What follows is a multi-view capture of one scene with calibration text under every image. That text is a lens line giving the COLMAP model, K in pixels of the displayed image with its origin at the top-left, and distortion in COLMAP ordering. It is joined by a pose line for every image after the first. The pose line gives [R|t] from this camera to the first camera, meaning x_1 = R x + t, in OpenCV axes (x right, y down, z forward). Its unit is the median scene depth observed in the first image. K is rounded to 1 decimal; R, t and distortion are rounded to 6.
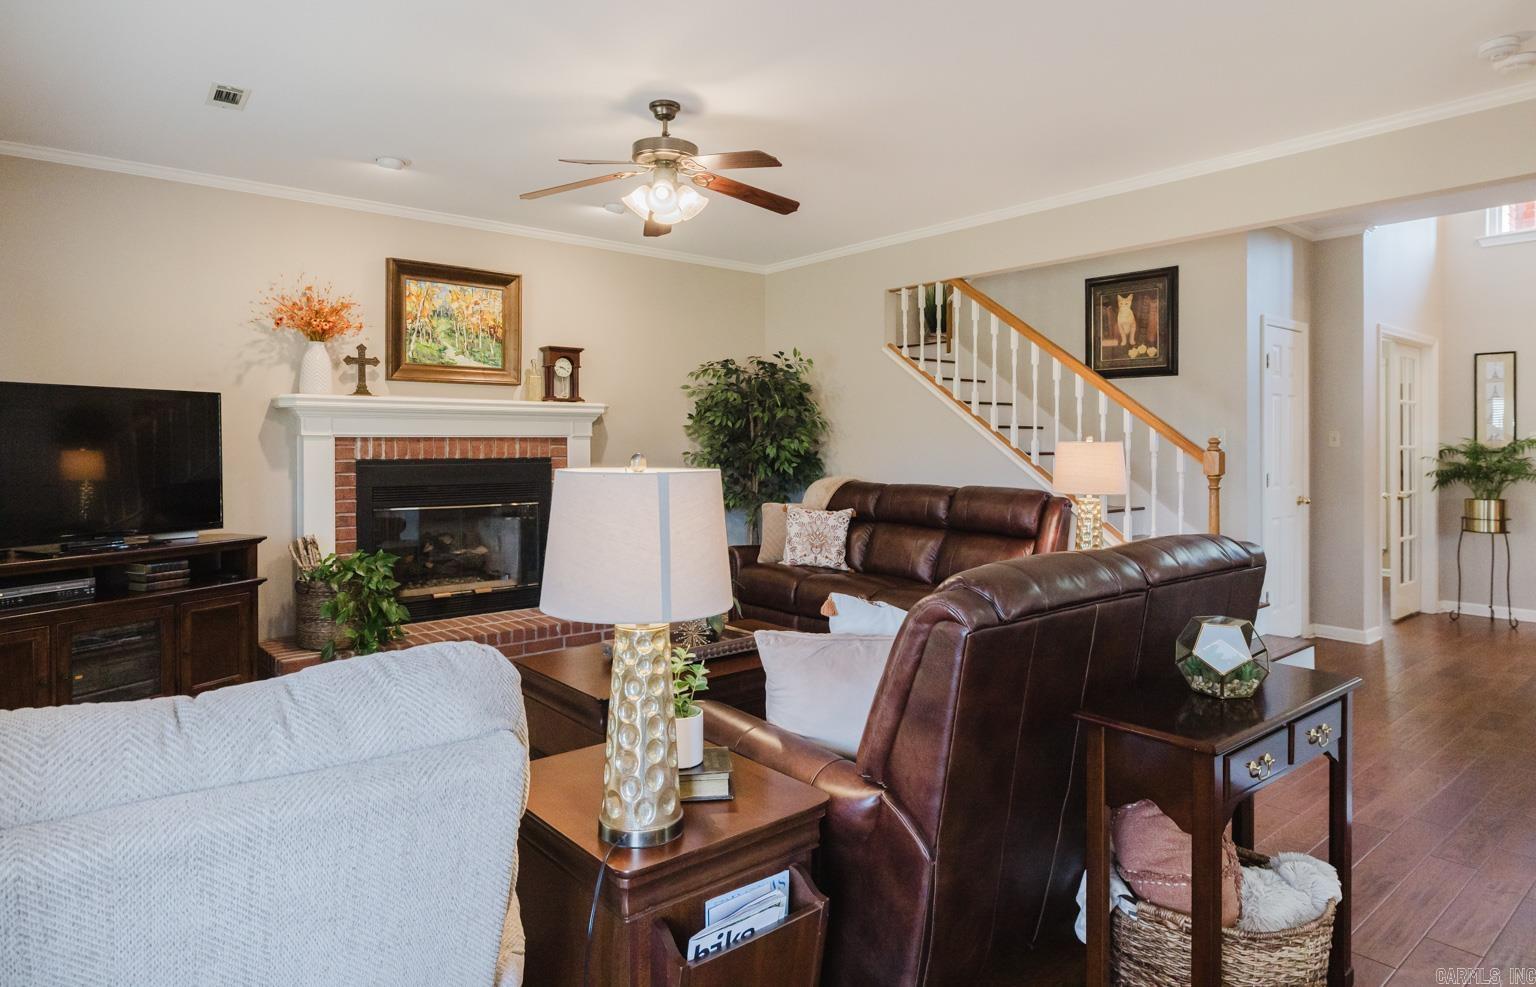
lens RADIAL K [[882.3, 0, 777.8], [0, 882.3, 432.6], [0, 0, 1]] dist [-0.003505, -0.001792]
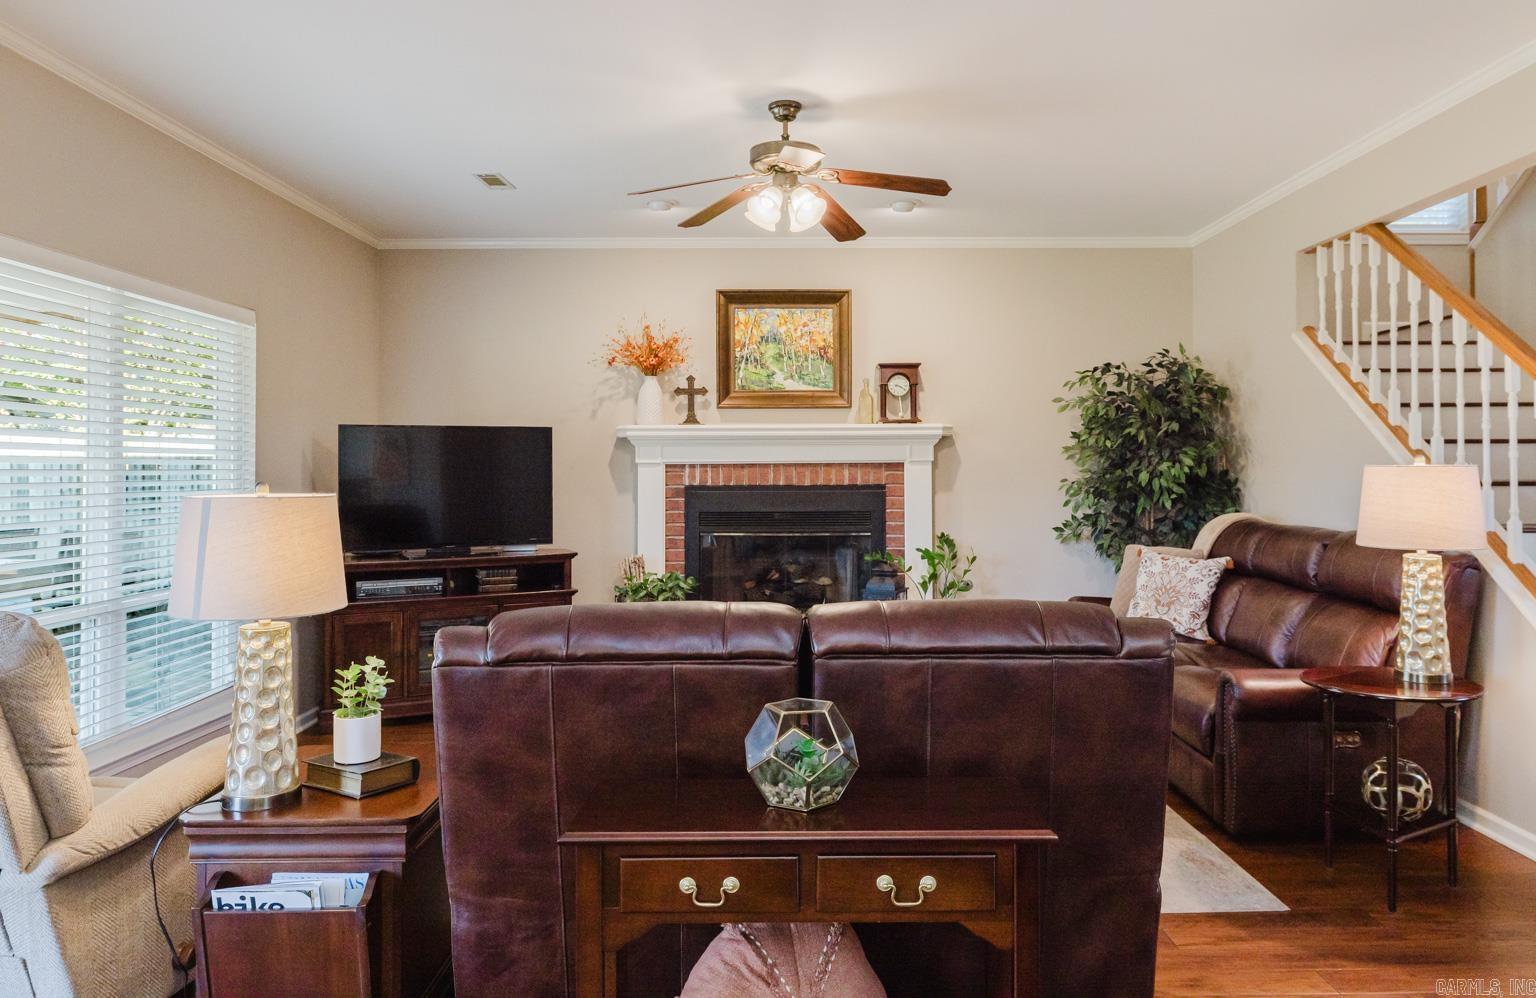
lens RADIAL K [[1046.5, 0, 802.0], [0, 1046.5, 433.5], [0, 0, 1]] dist [-0.006807, 0.003623]
pose [[0.775254, -0.024522, -0.631174, 0.400374], [0.011775, 0.999634, -0.024375, 0.000819], [0.631540, 0.011465, 0.775258, 0.113432]]
